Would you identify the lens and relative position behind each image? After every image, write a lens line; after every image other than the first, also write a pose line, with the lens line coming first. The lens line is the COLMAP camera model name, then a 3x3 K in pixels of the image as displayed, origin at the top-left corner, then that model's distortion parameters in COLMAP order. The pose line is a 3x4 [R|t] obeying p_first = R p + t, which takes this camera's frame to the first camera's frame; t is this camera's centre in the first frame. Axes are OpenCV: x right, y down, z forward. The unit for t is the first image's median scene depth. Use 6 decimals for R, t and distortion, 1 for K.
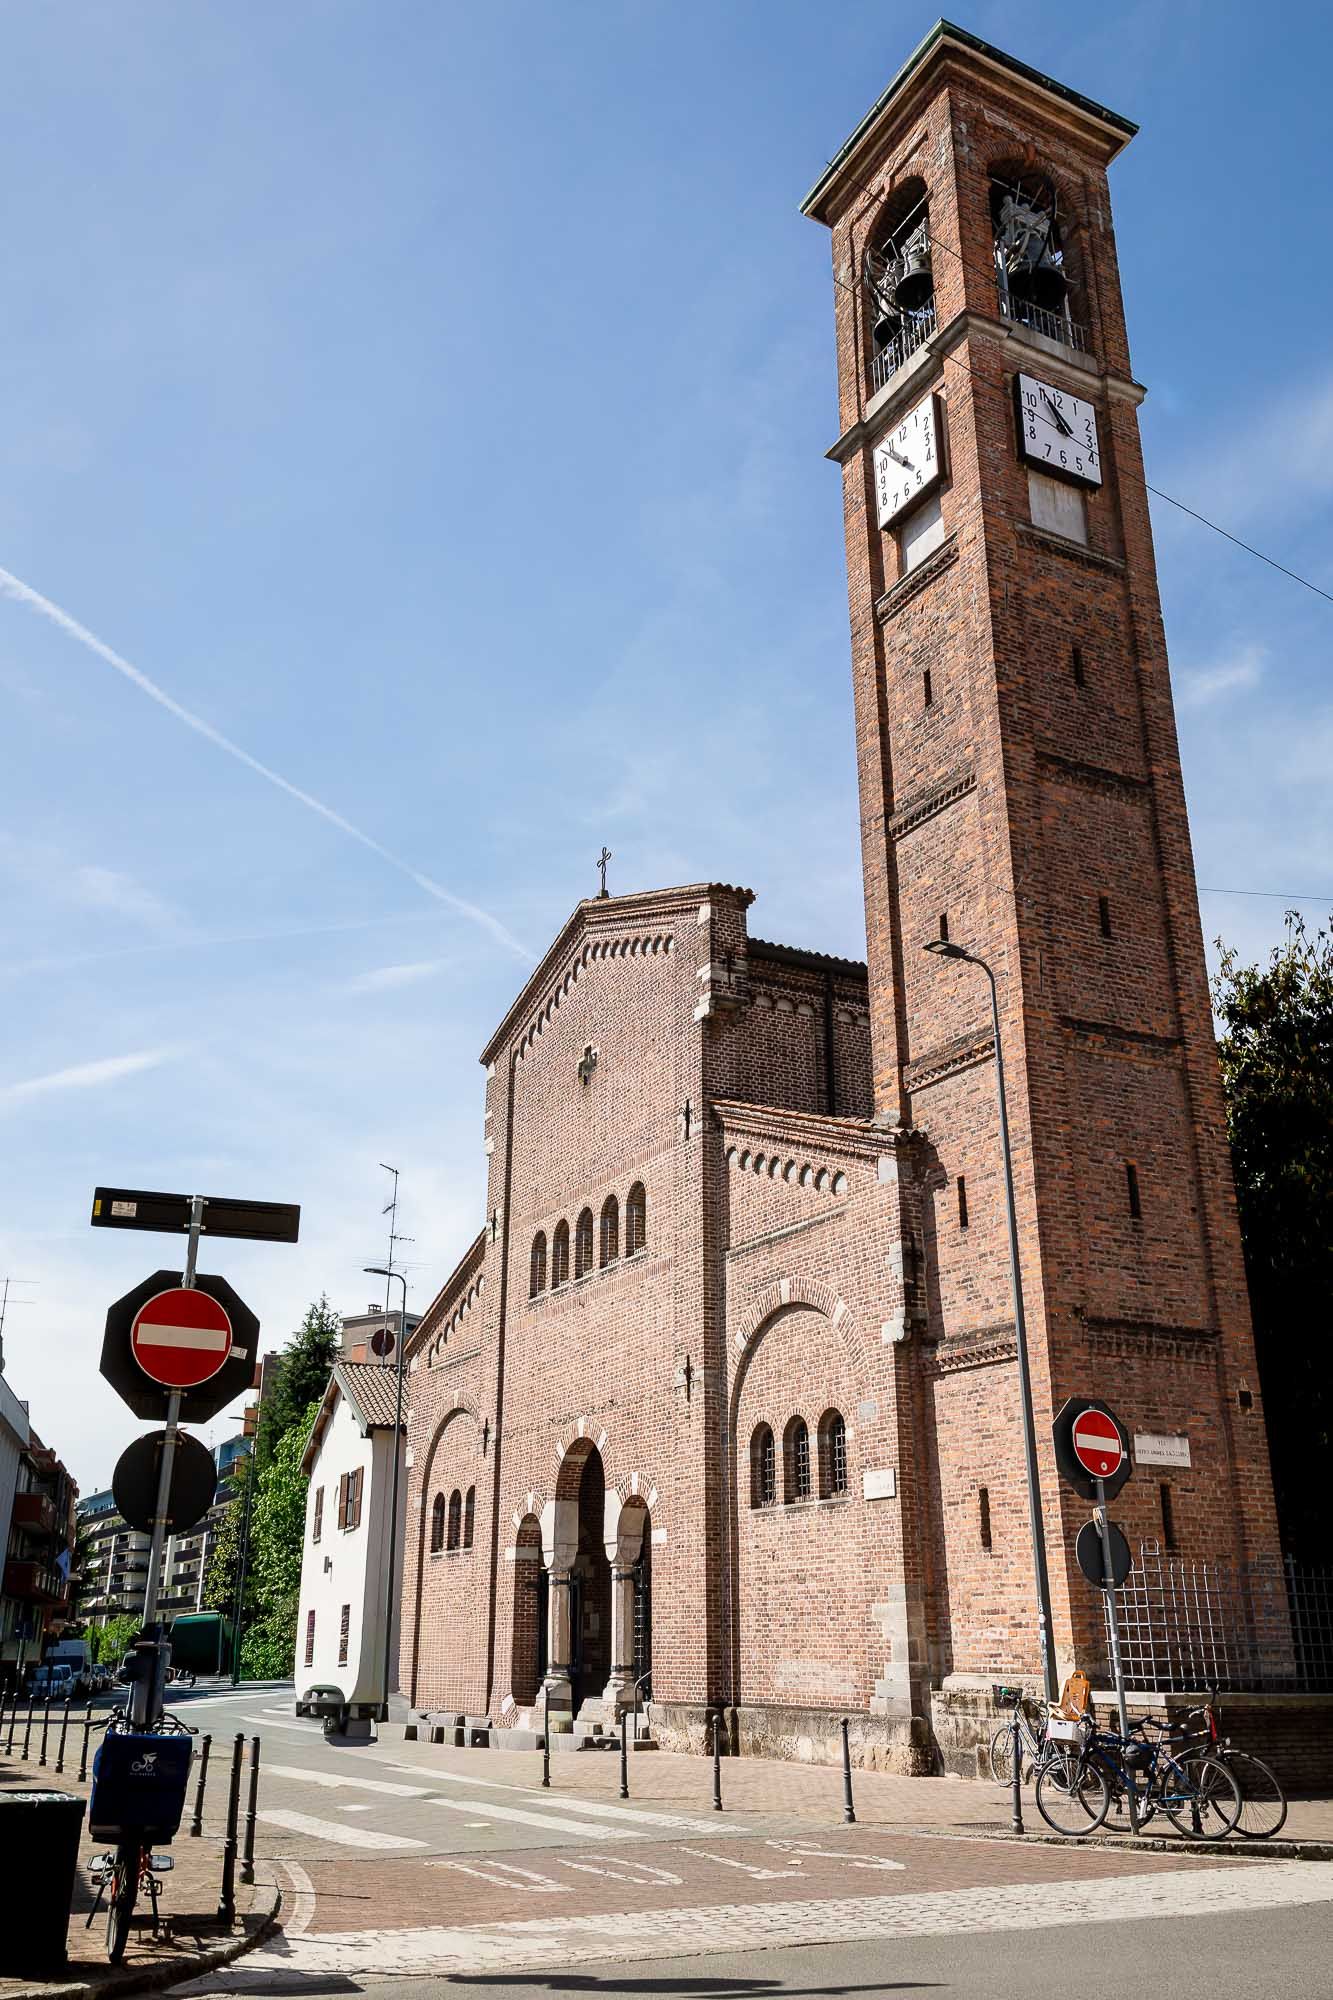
lens RADIAL K [[1751.1, 0, 666.5], [0, 1751.1, 1000.0], [0, 0, 1]] dist [0.011526, 0.007418]
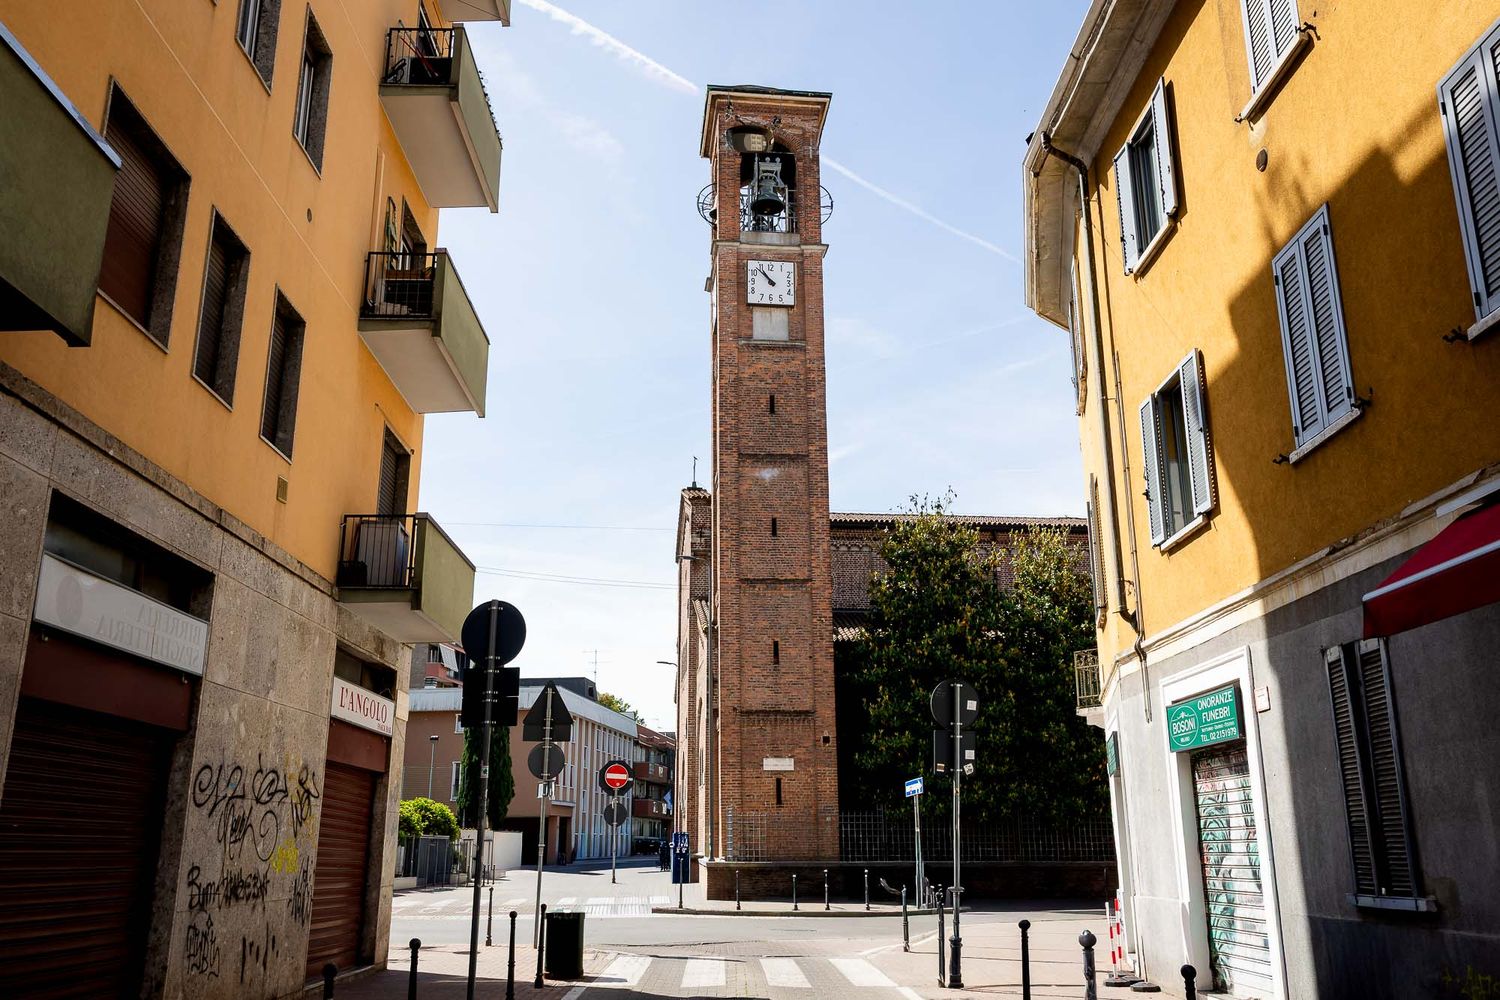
lens RADIAL K [[1313.3, 0, 750.0], [0, 1313.3, 500.0], [0, 0, 1]] dist [0.011526, 0.007418]
pose [[0.918836, -0.107267, -0.379783, 0.858196], [0.143742, 0.987211, 0.068934, -0.200526], [0.367531, -0.117929, 0.922504, -0.547791]]
